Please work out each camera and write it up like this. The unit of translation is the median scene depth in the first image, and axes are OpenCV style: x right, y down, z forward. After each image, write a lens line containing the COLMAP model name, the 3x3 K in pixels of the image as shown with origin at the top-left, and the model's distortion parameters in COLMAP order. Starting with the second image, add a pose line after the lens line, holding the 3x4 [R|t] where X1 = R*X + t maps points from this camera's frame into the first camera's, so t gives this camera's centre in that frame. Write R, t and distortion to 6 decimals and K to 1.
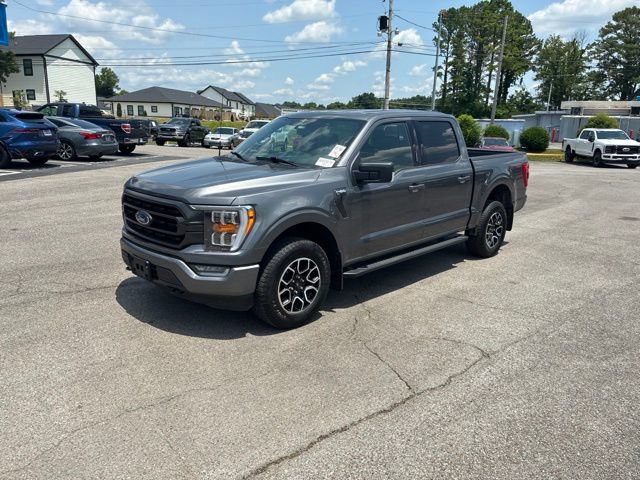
lens RADIAL K [[483.8, 0, 317.0], [0, 483.8, 240.7], [0, 0, 1]] dist [0.054028, -0.072131]
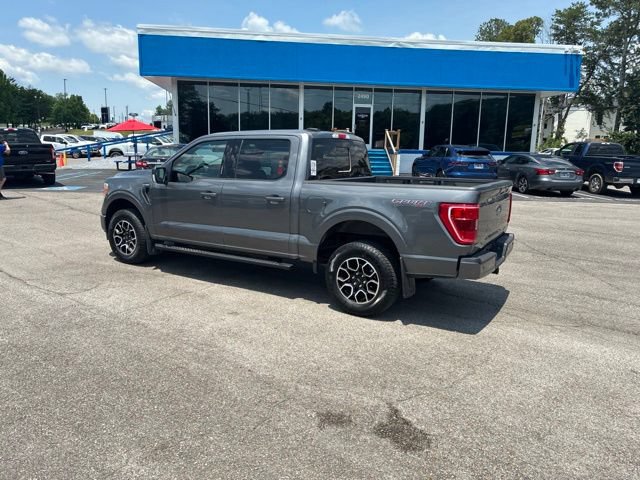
lens RADIAL K [[483.1, 0, 315.8], [0, 483.1, 240.3], [0, 0, 1]] dist [0.030171, -0.015232]
pose [[0.232382, 0.163012, -0.958867, 1.150053], [-0.250844, 0.962549, 0.102846, -0.155869], [0.939721, 0.216626, 0.264569, 0.793409]]
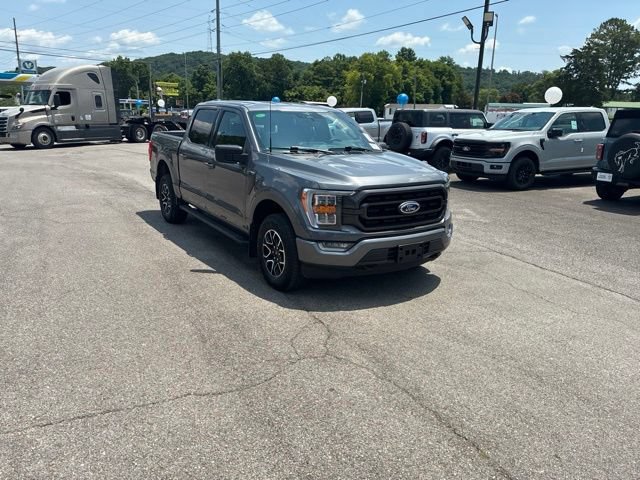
lens RADIAL K [[483.8, 0, 315.7], [0, 483.8, 234.7], [0, 0, 1]] dist [0.054028, -0.072131]
pose [[0.214099, -0.253701, 0.943291, -0.975424], [0.211471, 0.954820, 0.208804, -0.176294], [-0.953646, 0.154774, 0.258077, 0.613405]]
